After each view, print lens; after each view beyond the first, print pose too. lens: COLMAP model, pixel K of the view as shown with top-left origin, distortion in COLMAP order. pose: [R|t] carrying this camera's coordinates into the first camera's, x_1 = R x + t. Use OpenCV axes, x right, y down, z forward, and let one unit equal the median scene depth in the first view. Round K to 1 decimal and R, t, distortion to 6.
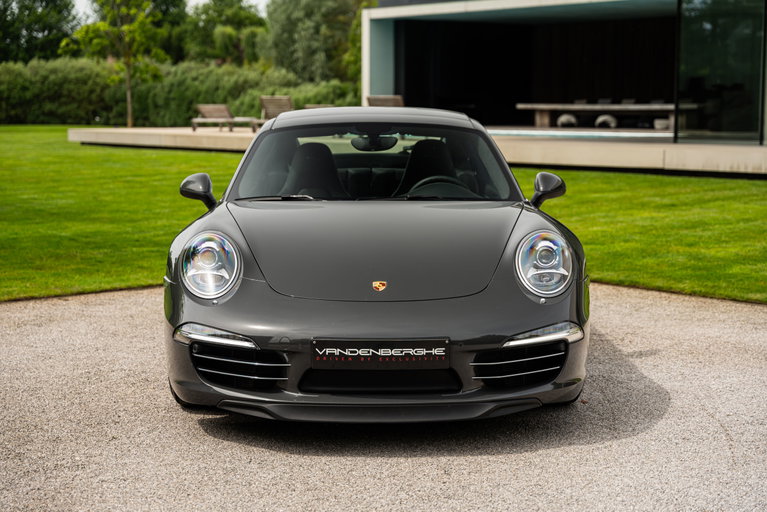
lens RADIAL K [[1309.6, 0, 387.9], [0, 1309.6, 254.5], [0, 0, 1]] dist [0.033337, 0.000000]
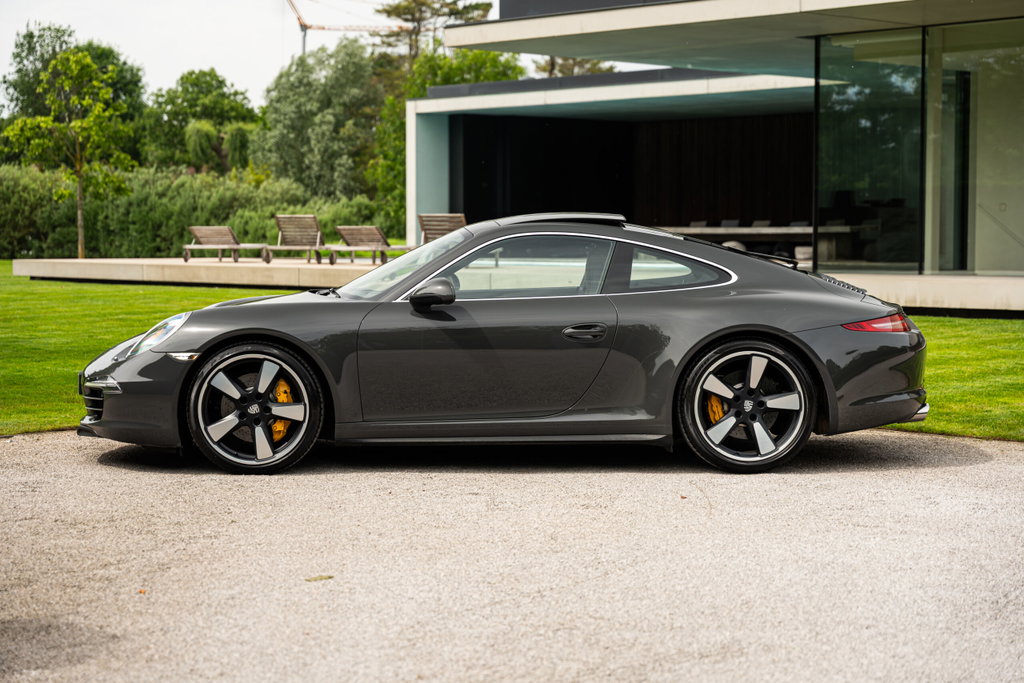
lens RADIAL K [[2067.9, 0, 509.9], [0, 2067.9, 355.4], [0, 0, 1]] dist [0.043906, 0.000000]
pose [[0.998860, -0.002878, 0.047656, -0.015087], [0.005658, 0.998283, -0.058300, 0.023756], [-0.047407, 0.058503, 0.997161, -0.149524]]
